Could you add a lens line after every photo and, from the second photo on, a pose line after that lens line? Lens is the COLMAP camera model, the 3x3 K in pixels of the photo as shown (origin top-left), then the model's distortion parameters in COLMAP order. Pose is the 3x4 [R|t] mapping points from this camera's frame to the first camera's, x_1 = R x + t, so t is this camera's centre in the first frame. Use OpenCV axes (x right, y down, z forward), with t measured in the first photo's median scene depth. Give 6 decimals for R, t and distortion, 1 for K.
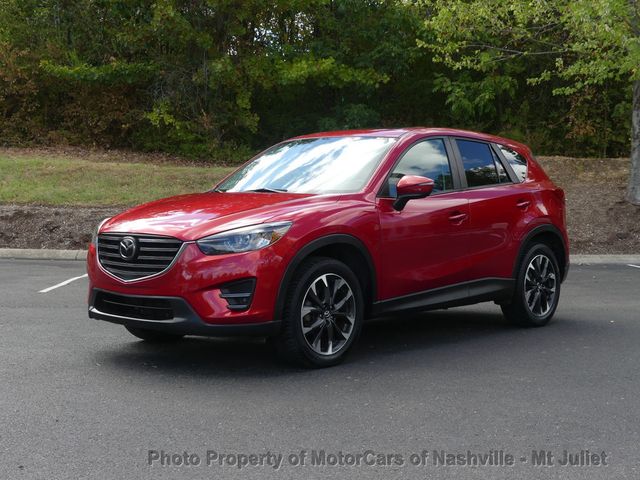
lens RADIAL K [[969.2, 0, 321.8], [0, 969.2, 235.2], [0, 0, 1]] dist [-0.051083, 0.000000]
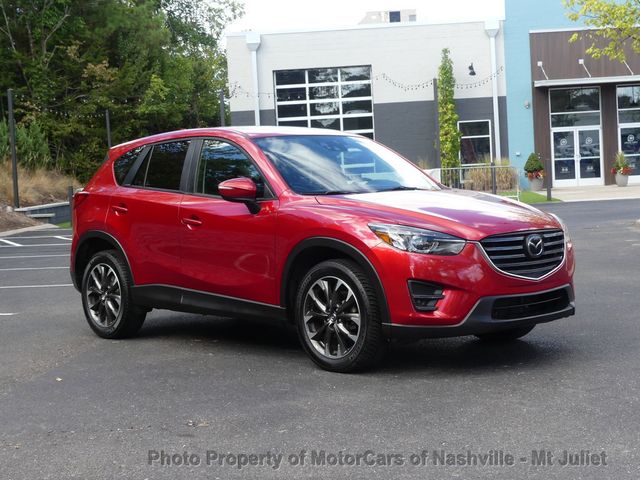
lens RADIAL K [[1062.4, 0, 316.9], [0, 1062.4, 239.2], [0, 0, 1]] dist [-0.006312, 0.000000]
pose [[0.107161, -0.063599, 0.992205, -0.992881], [0.075314, 0.995604, 0.055683, -0.053931], [-0.991385, 0.068760, 0.111480, 0.836192]]
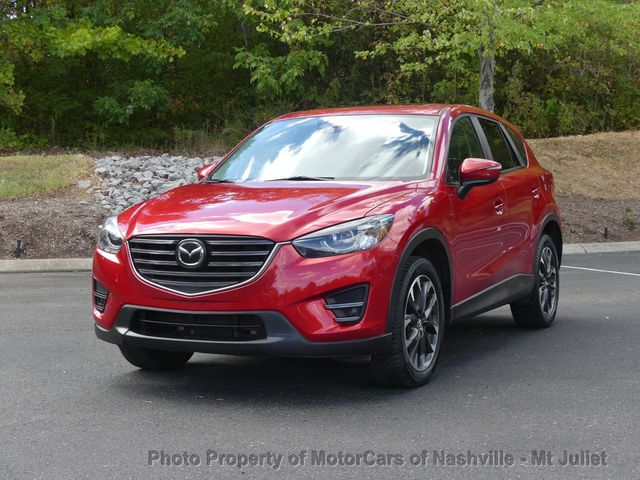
lens RADIAL K [[1110.9, 0, 317.3], [0, 1110.9, 244.3], [0, 0, 1]] dist [-0.017998, 0.000000]
pose [[0.961992, -0.031329, 0.271276, -0.264931], [0.028824, 0.999497, 0.013217, -0.002319], [-0.271554, -0.004895, 0.962411, 0.069102]]
